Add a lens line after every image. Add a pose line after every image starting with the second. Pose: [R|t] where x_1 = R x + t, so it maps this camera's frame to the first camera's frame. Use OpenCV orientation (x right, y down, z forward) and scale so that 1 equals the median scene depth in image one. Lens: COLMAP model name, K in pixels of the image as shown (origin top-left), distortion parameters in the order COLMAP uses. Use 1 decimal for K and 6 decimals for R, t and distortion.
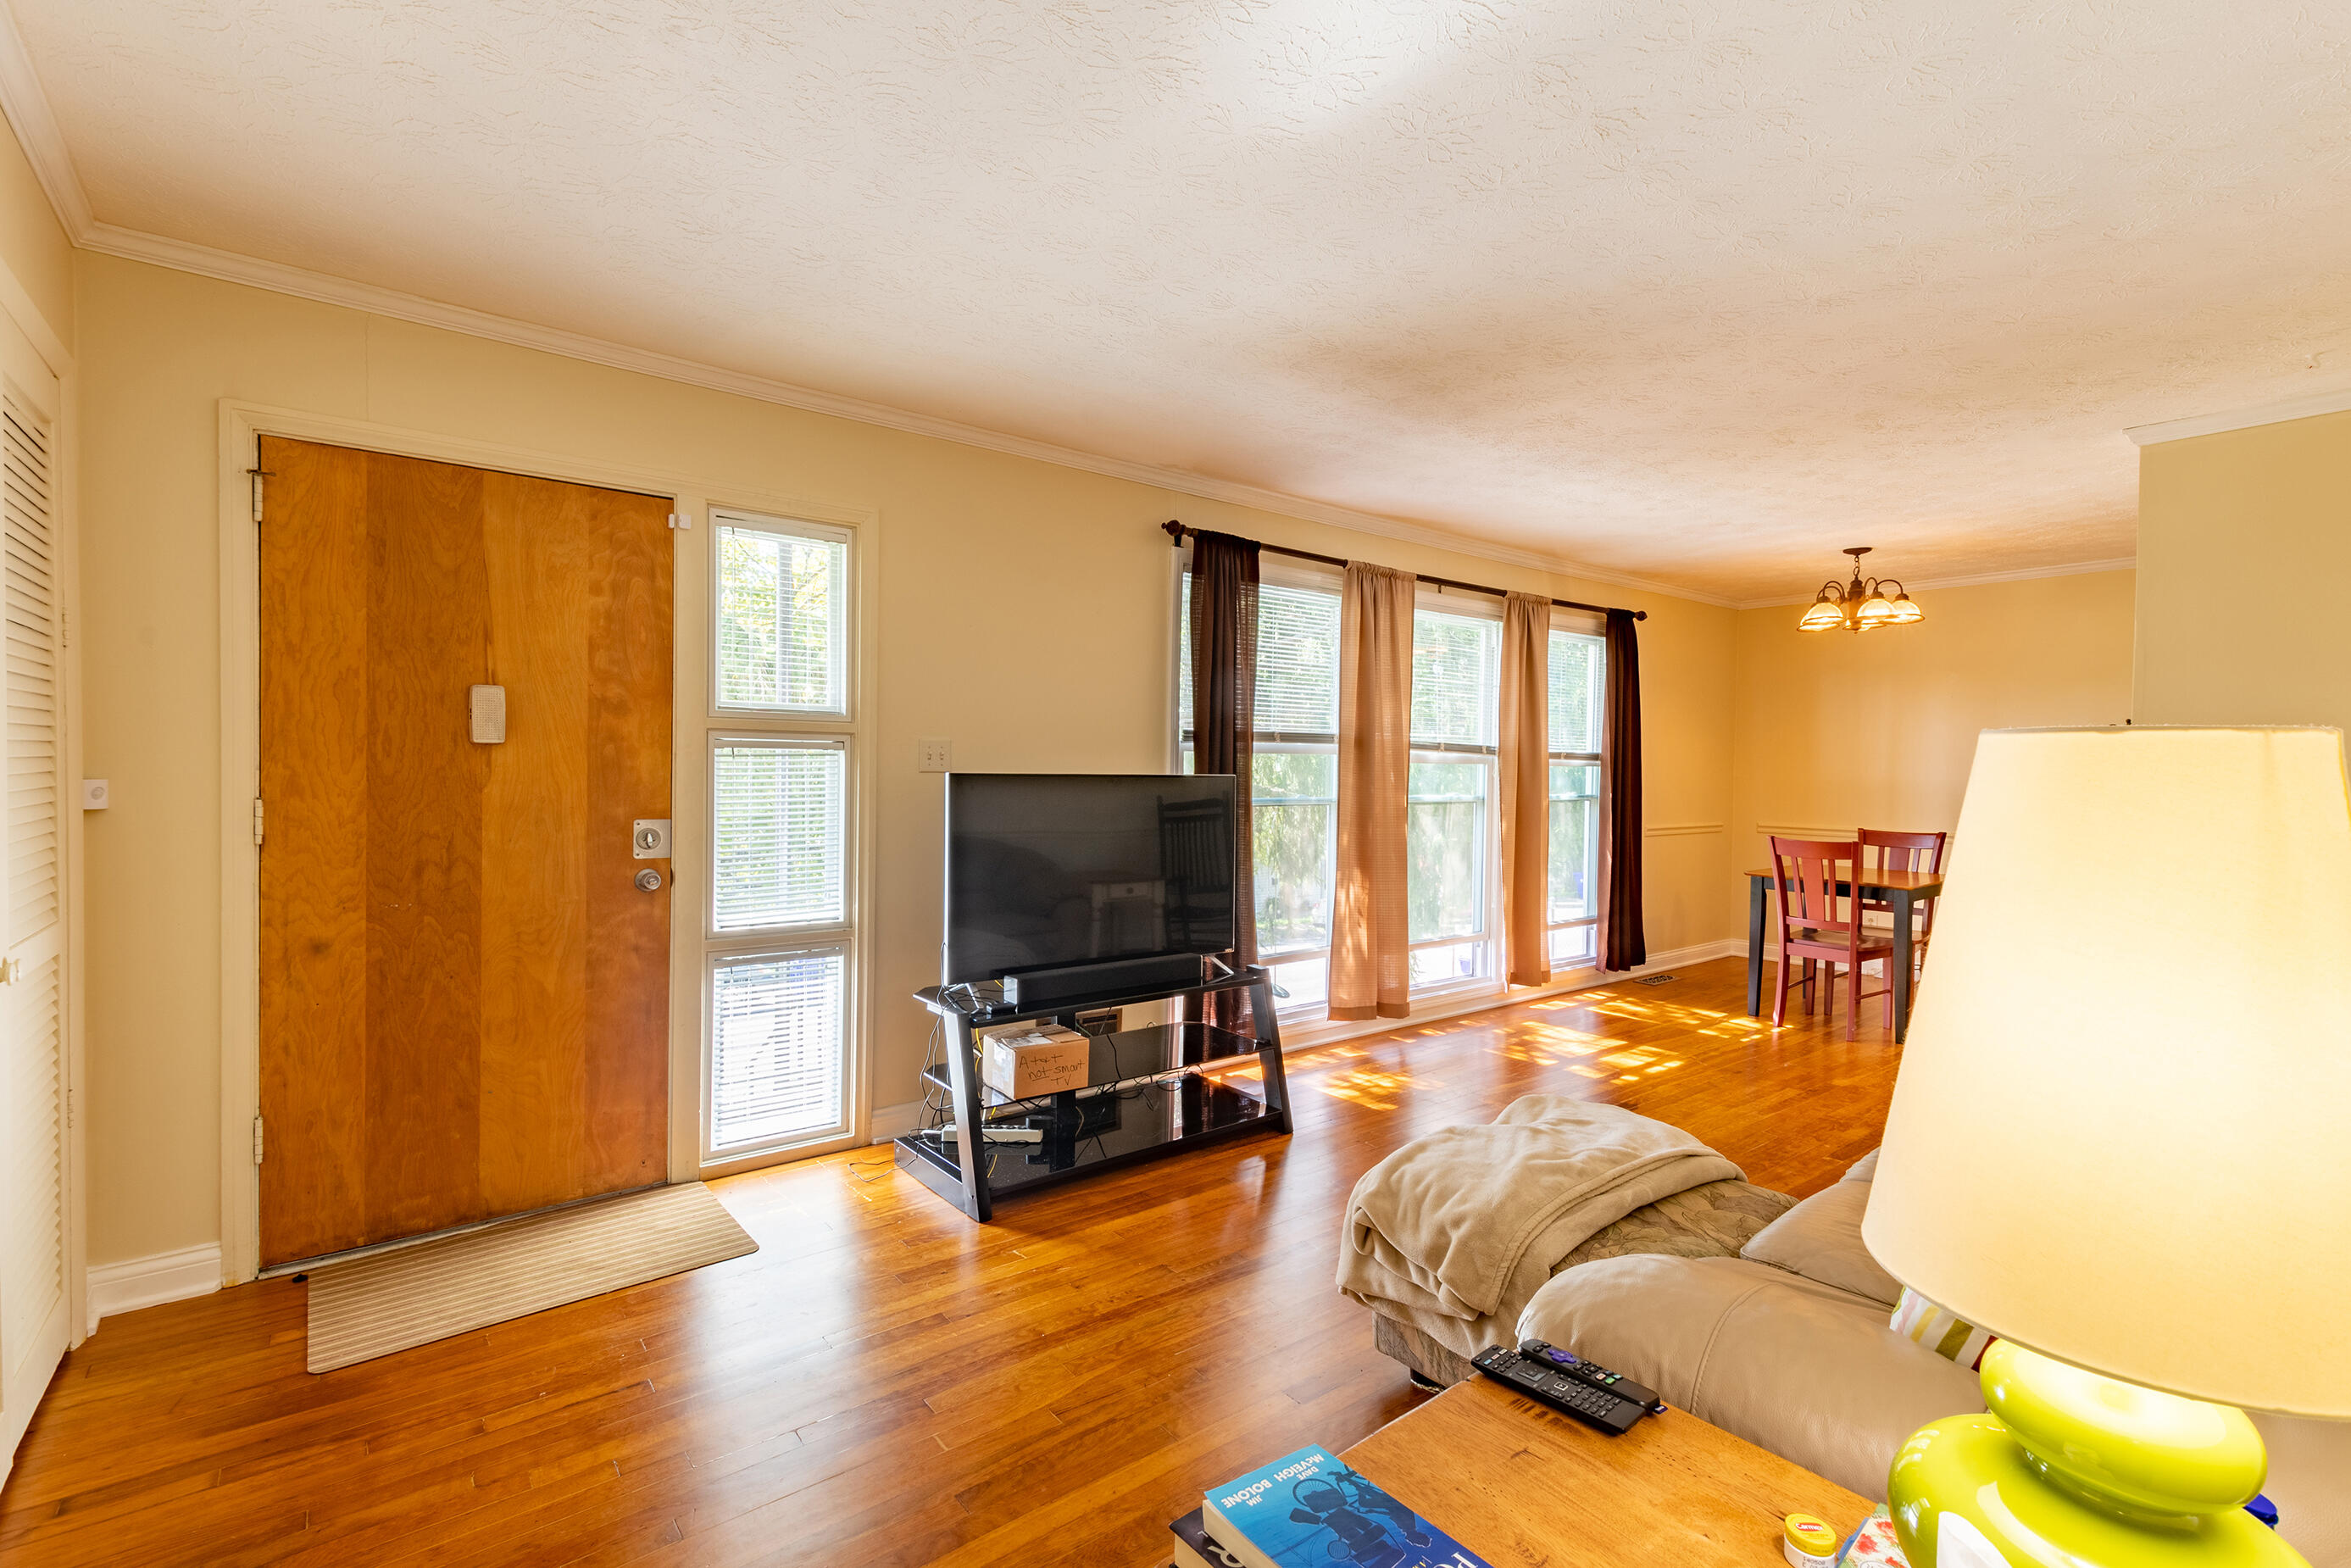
lens RADIAL K [[1063.1, 0, 1190.7], [0, 1063.1, 777.6], [0, 0, 1]] dist [0.008204, -0.001365]
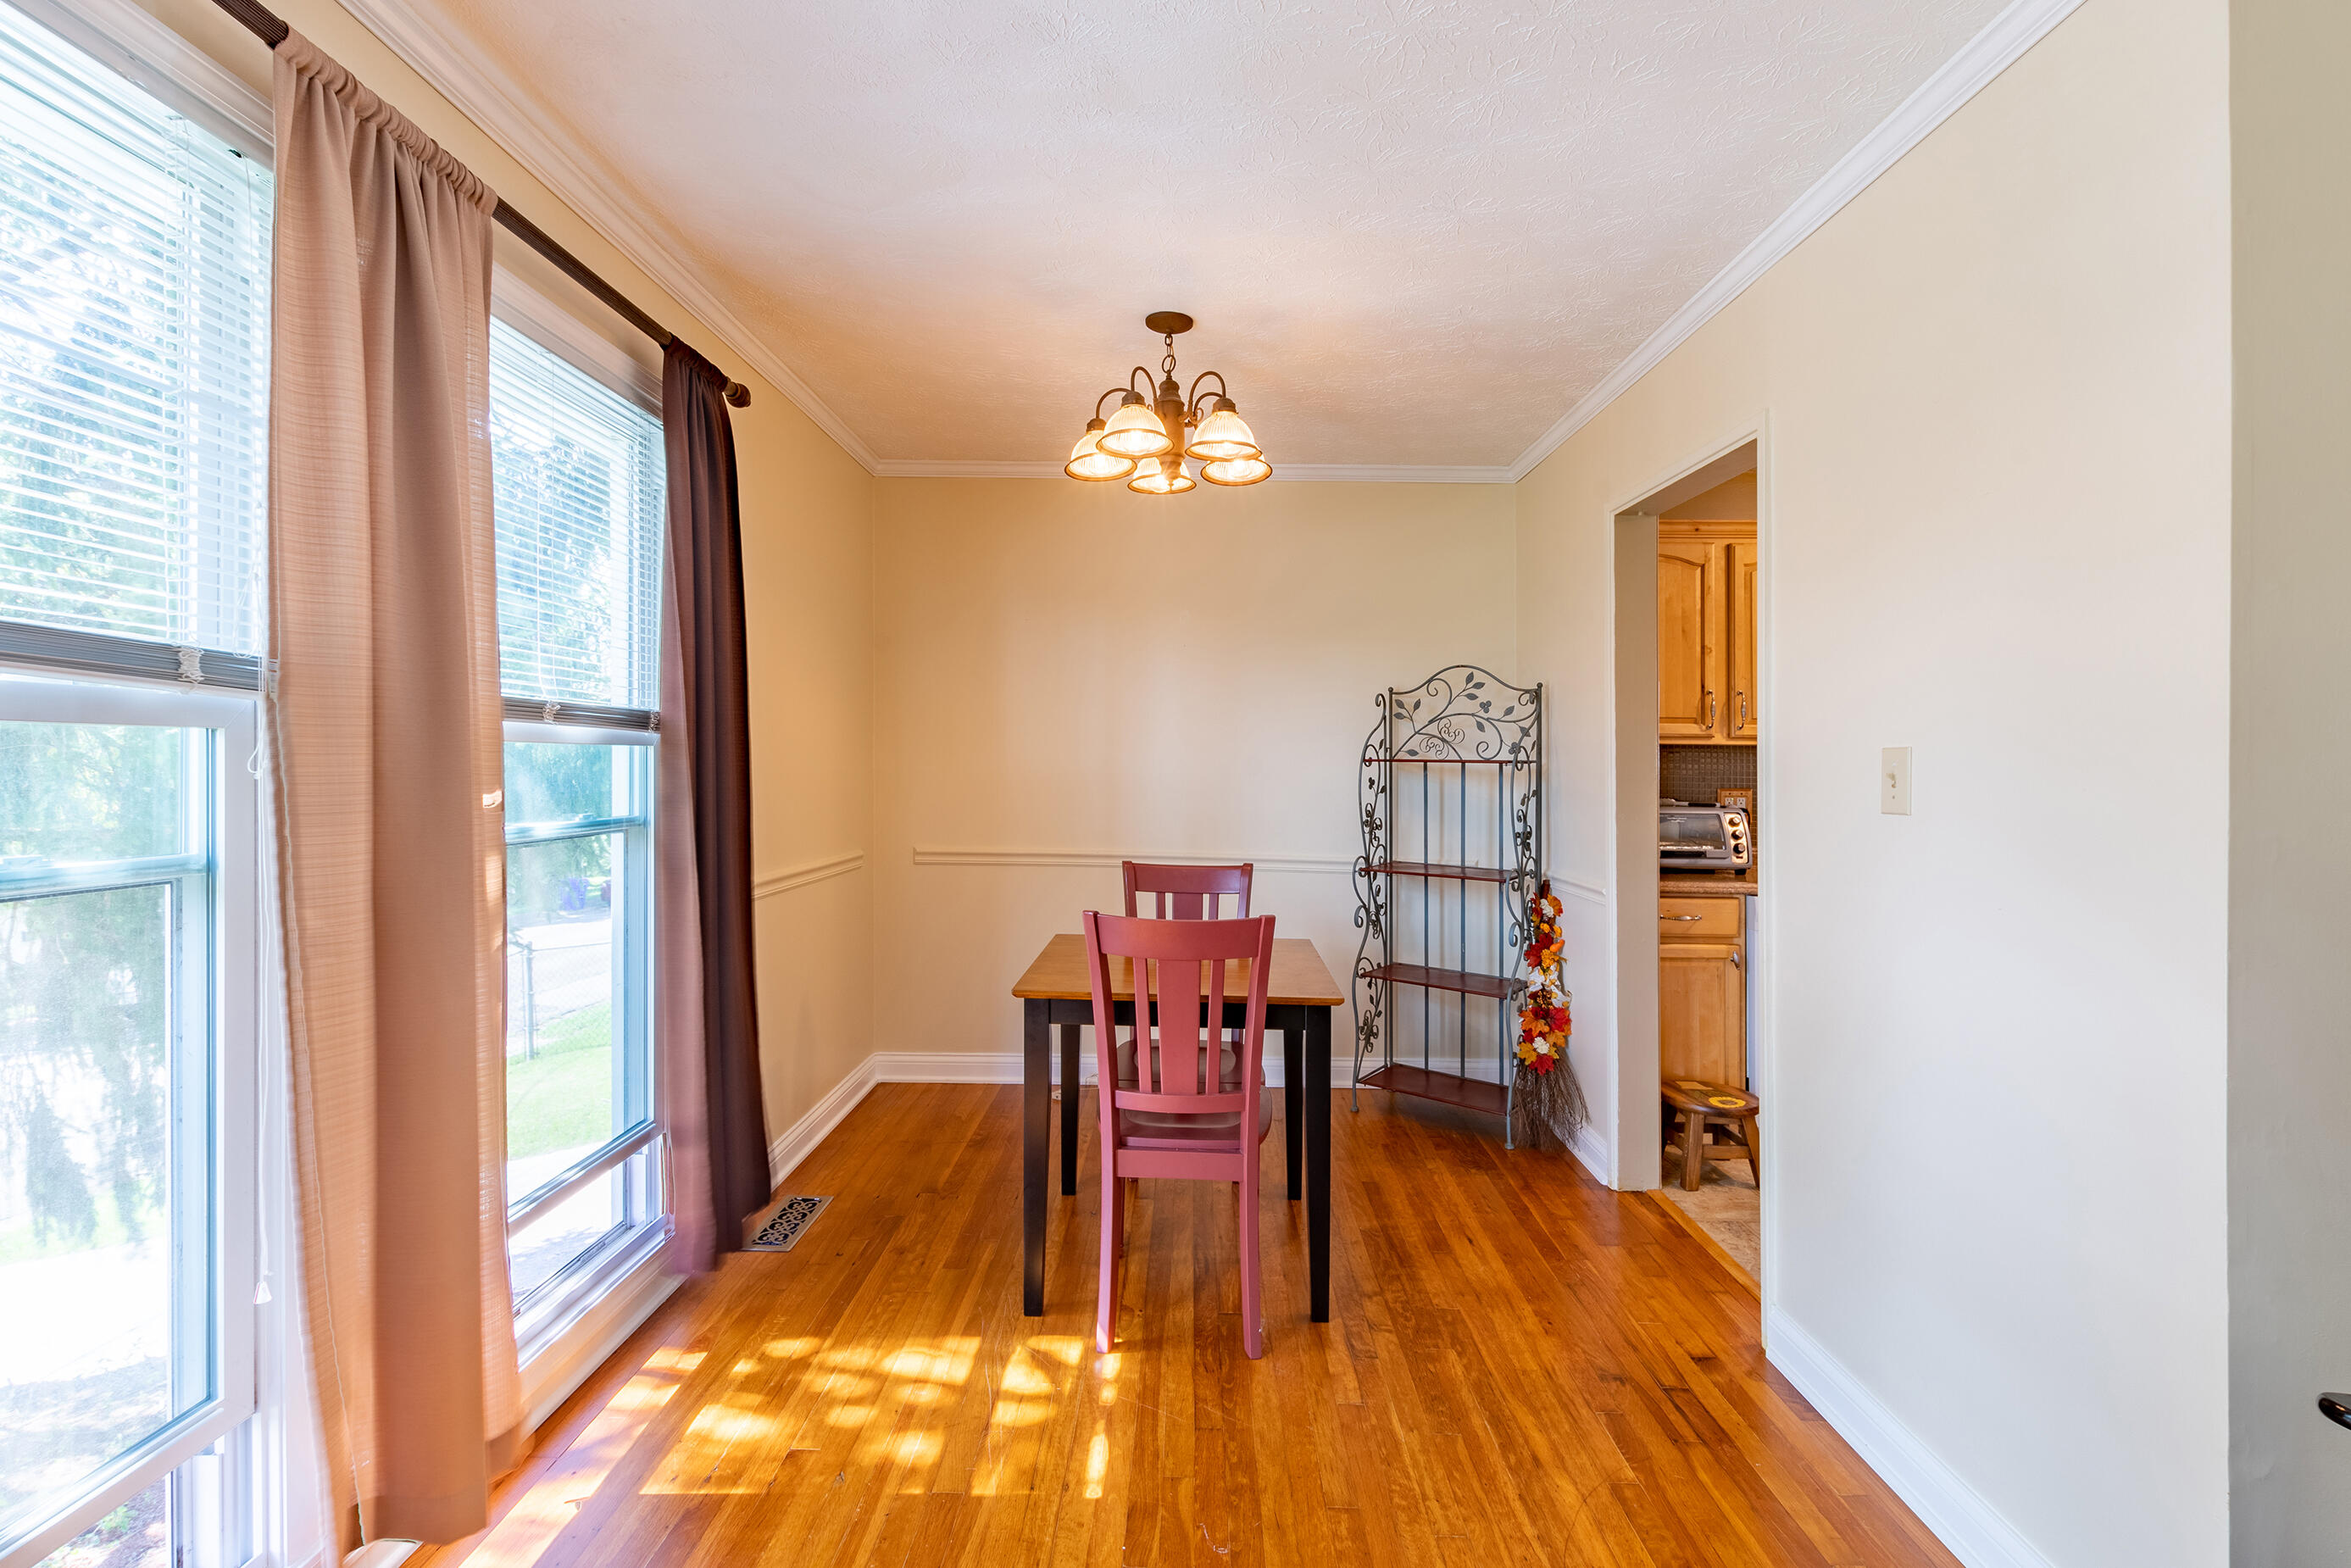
lens RADIAL K [[1063.1, 0, 1198.1], [0, 1063.1, 772.5], [0, 0, 1]] dist [0.008204, -0.001365]
pose [[0.631481, -0.011024, 0.775313, 0.217210], [0.011459, 0.999922, 0.004884, 0.000075], [-0.775306, 0.005800, 0.631559, 0.623188]]
